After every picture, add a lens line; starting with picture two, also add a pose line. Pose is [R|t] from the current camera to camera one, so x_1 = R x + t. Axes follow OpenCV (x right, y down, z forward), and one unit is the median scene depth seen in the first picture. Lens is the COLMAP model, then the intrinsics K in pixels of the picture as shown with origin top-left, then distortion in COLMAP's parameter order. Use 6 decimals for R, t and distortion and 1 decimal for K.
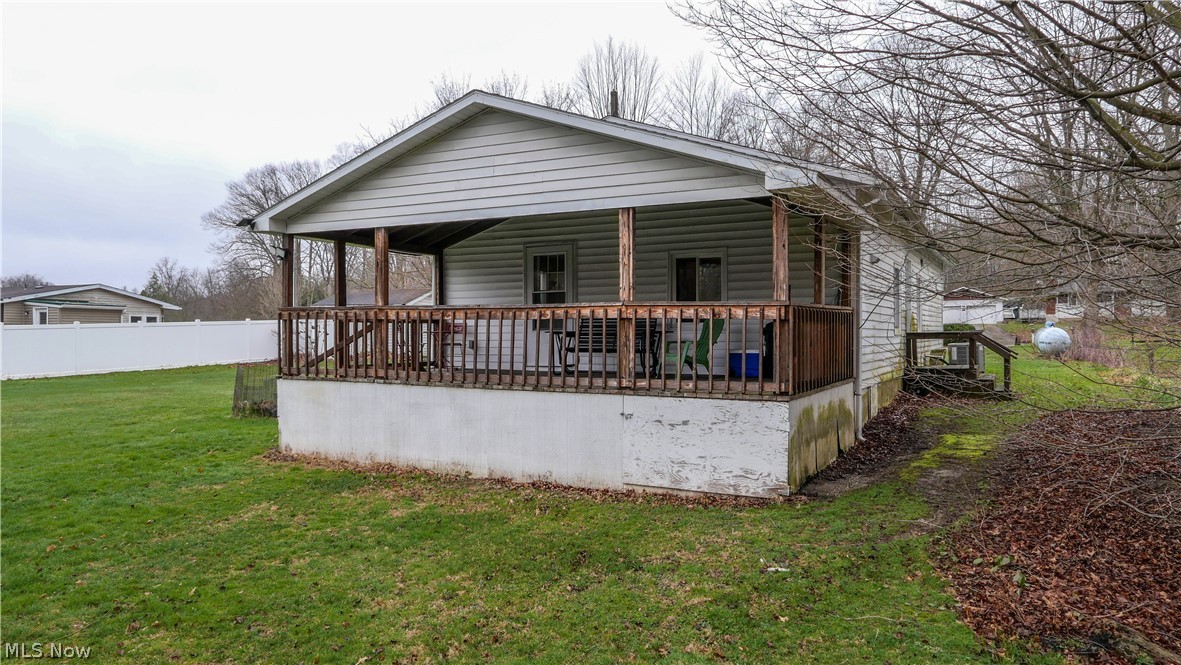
lens RADIAL K [[804.9, 0, 590.5], [0, 804.9, 332.5], [0, 0, 1]] dist [-0.004316, -0.000144]
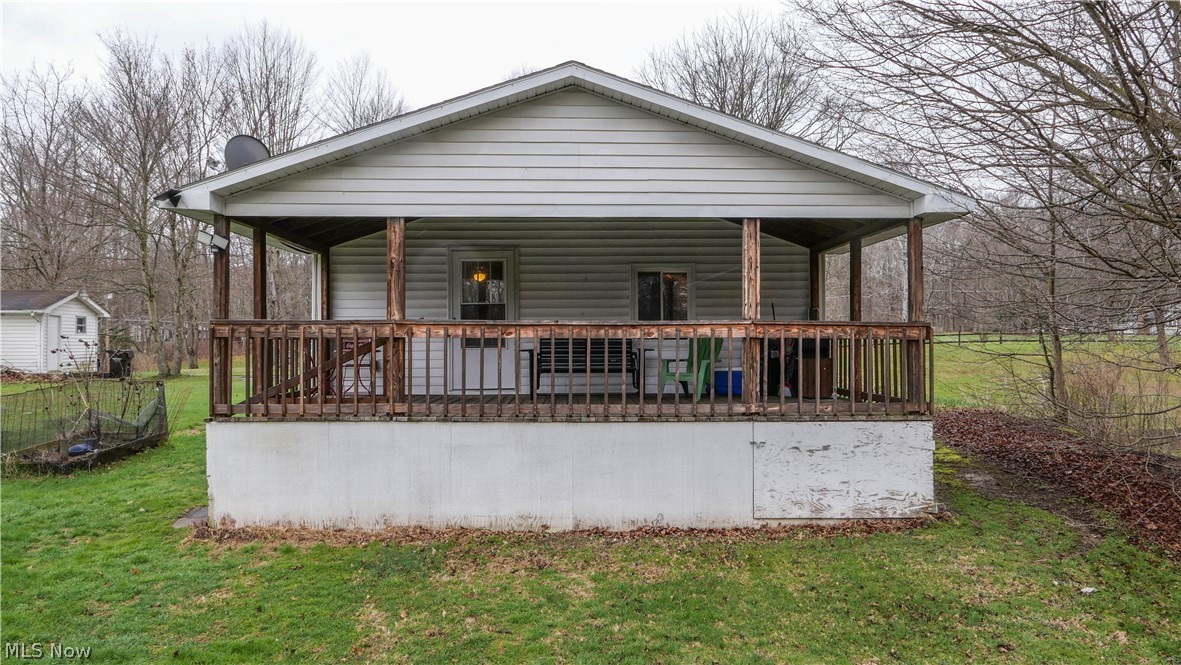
lens RADIAL K [[783.0, 0, 590.5], [0, 783.0, 332.5], [0, 0, 1]] dist [-0.004674, -0.001907]
pose [[0.869400, 0.001891, 0.494104, -0.512454], [0.003707, 0.999940, -0.010349, -0.014100], [-0.494094, 0.010829, 0.869341, 0.289182]]
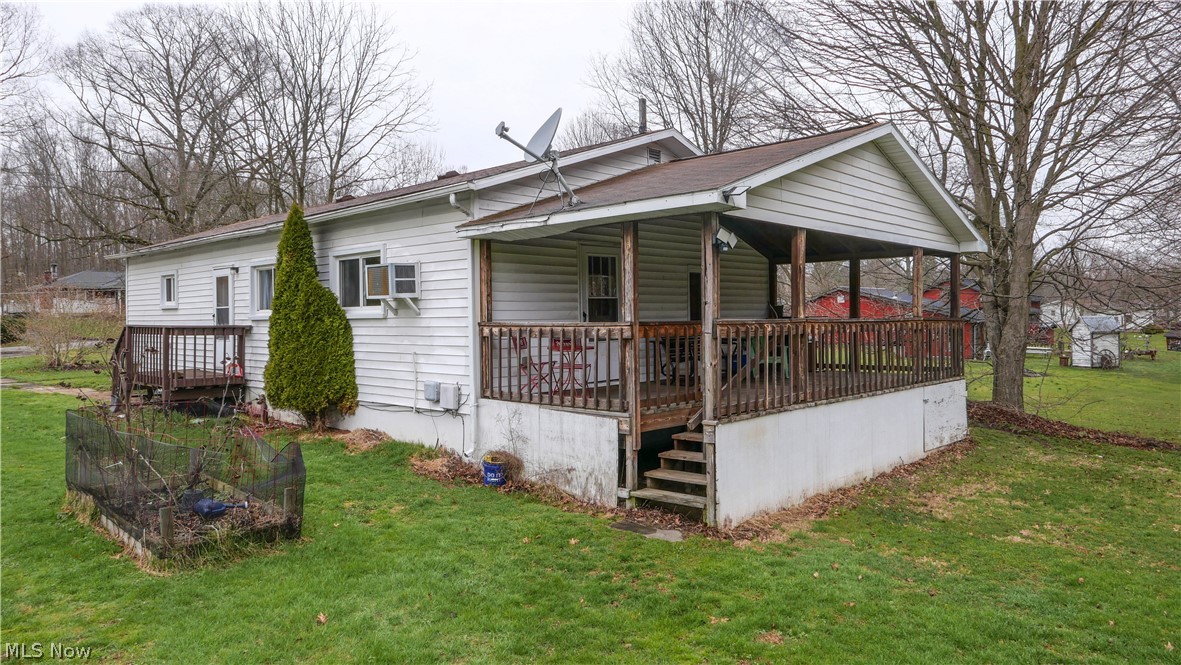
lens RADIAL K [[742.9, 0, 590.5], [0, 742.9, 332.5], [0, 0, 1]] dist [-0.002652, -0.000164]
pose [[0.293876, -0.025093, 0.955514, -1.222598], [0.008149, 0.999685, 0.023747, -0.044569], [-0.955809, 0.000808, 0.293988, 1.100947]]
